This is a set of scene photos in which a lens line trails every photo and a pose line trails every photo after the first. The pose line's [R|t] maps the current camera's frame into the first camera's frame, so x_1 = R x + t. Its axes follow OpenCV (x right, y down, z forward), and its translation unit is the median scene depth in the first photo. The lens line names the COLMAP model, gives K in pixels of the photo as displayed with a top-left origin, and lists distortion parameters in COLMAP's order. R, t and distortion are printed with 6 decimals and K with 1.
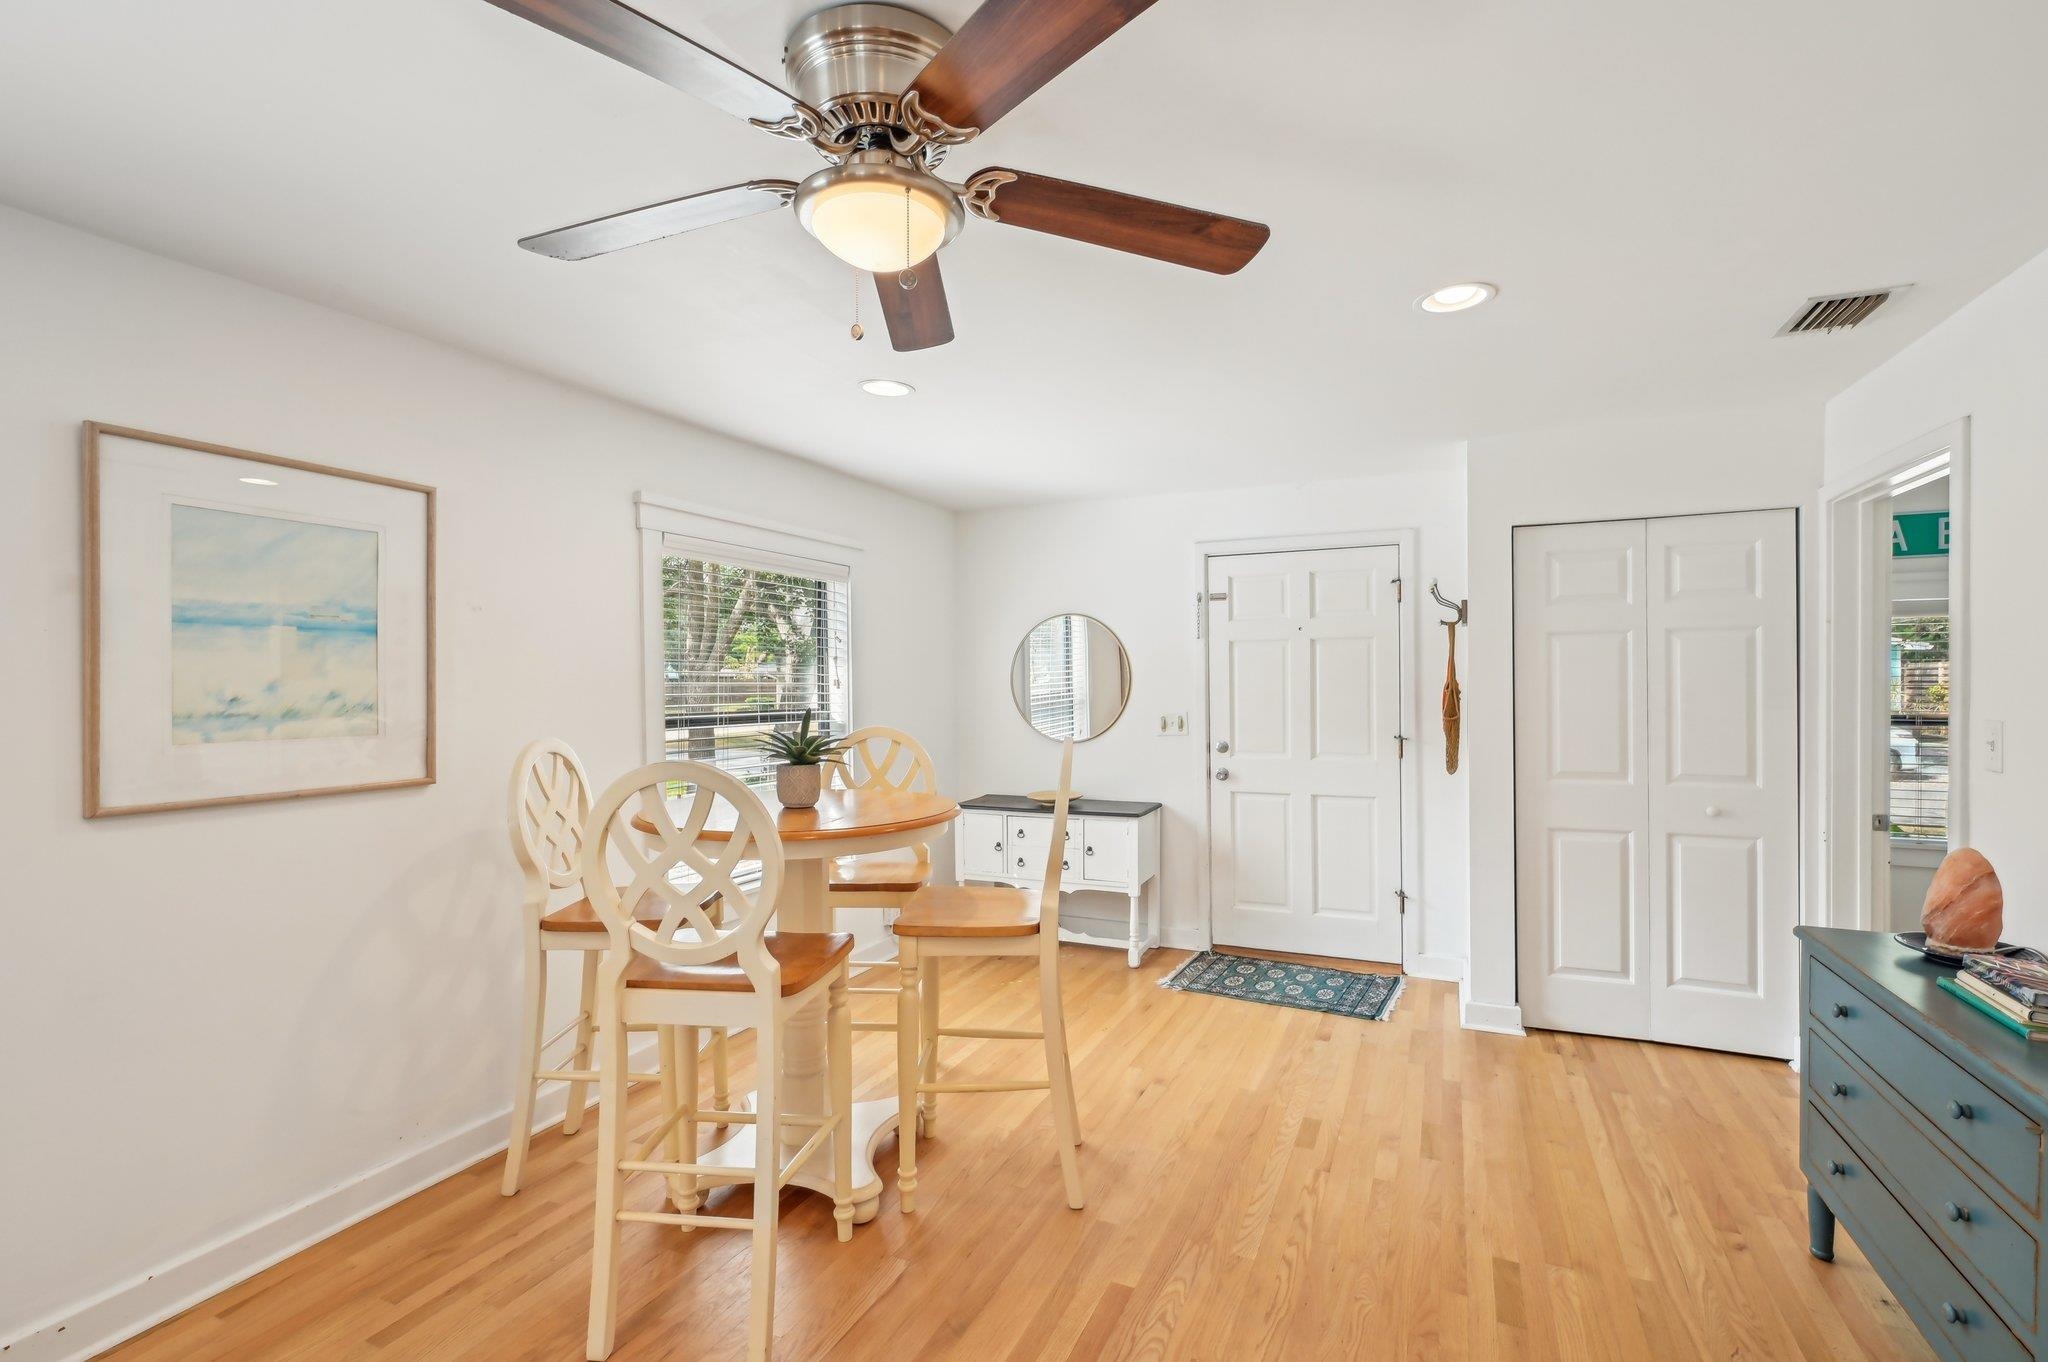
lens RADIAL K [[951.7, 0, 1037.4], [0, 951.7, 682.9], [0, 0, 1]] dist [0.012342, -0.007494]
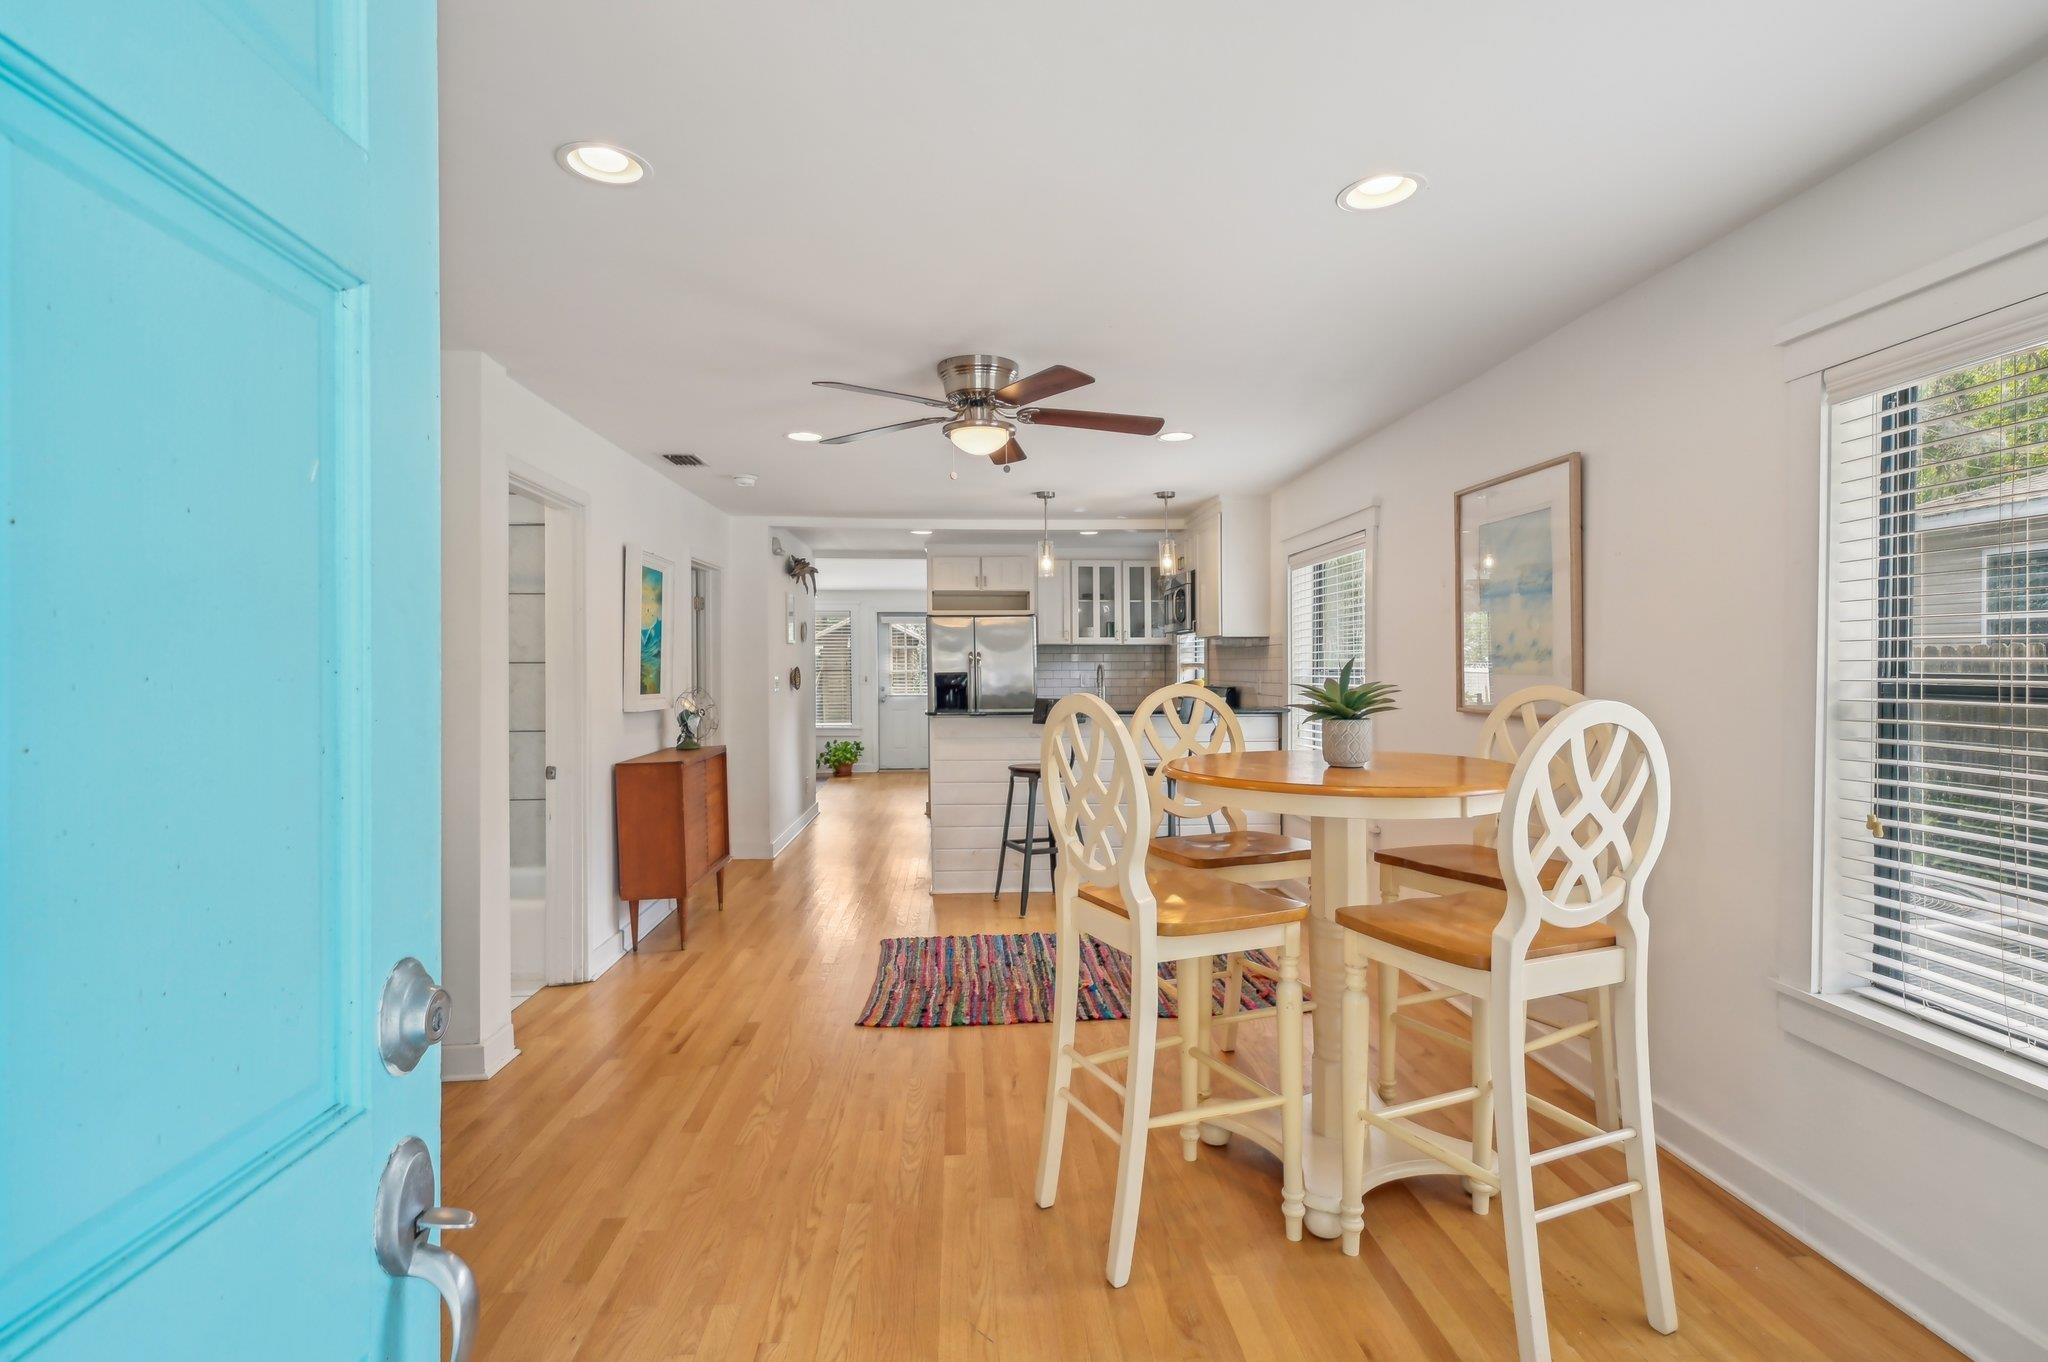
lens RADIAL K [[1015.2, 0, 1007.3], [0, 1015.2, 668.5], [0, 0, 1]] dist [-0.002423, -0.001167]
pose [[-0.896640, 0.012468, -0.442585, 0.378432], [0.009764, 0.999917, 0.008388, 0.021518], [0.442653, 0.003199, -0.896687, 1.415386]]
